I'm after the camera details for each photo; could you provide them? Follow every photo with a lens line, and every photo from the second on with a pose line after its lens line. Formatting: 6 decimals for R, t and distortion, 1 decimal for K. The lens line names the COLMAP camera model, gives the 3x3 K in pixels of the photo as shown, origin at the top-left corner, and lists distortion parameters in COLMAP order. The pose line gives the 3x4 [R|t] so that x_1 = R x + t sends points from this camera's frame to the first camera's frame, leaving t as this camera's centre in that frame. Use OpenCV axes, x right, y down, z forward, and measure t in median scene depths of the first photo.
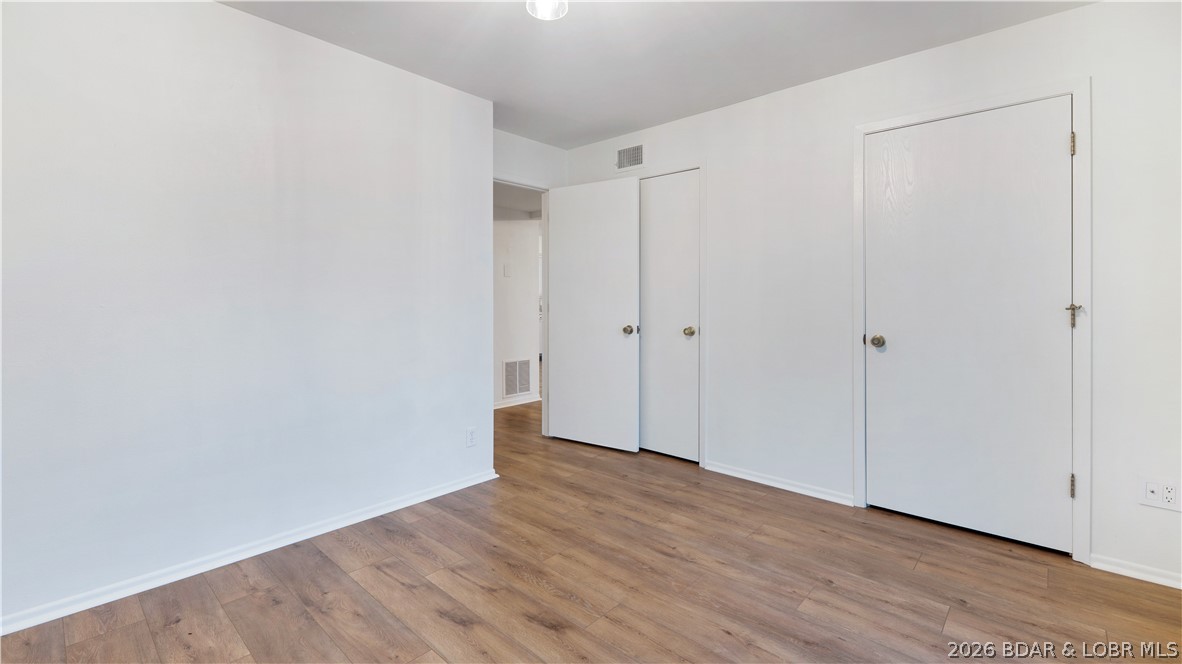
lens RADIAL K [[494.7, 0, 562.6], [0, 494.7, 290.3], [0, 0, 1]] dist [0.016996, 0.000580]
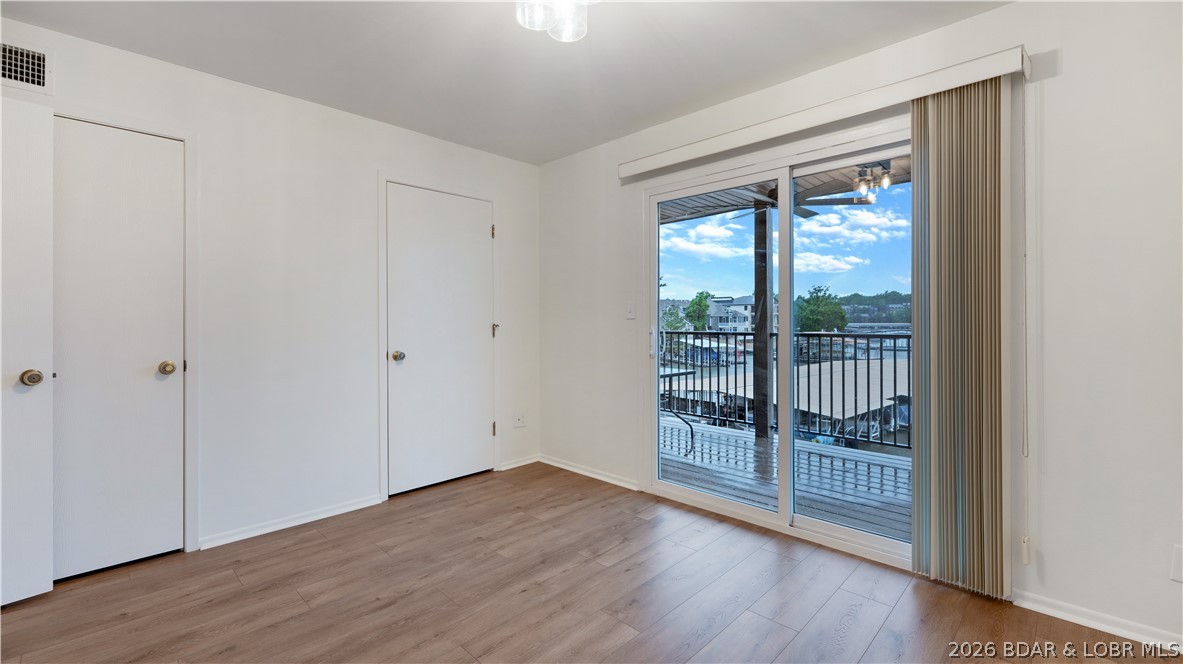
lens RADIAL K [[495.1, 0, 595.2], [0, 495.1, 333.7], [0, 0, 1]] dist [0.016996, 0.000580]
pose [[0.031688, -0.025349, 0.999176, -0.605584], [-0.018309, 0.999496, 0.025938, 0.010169], [-0.999330, -0.019115, 0.031208, 0.552086]]
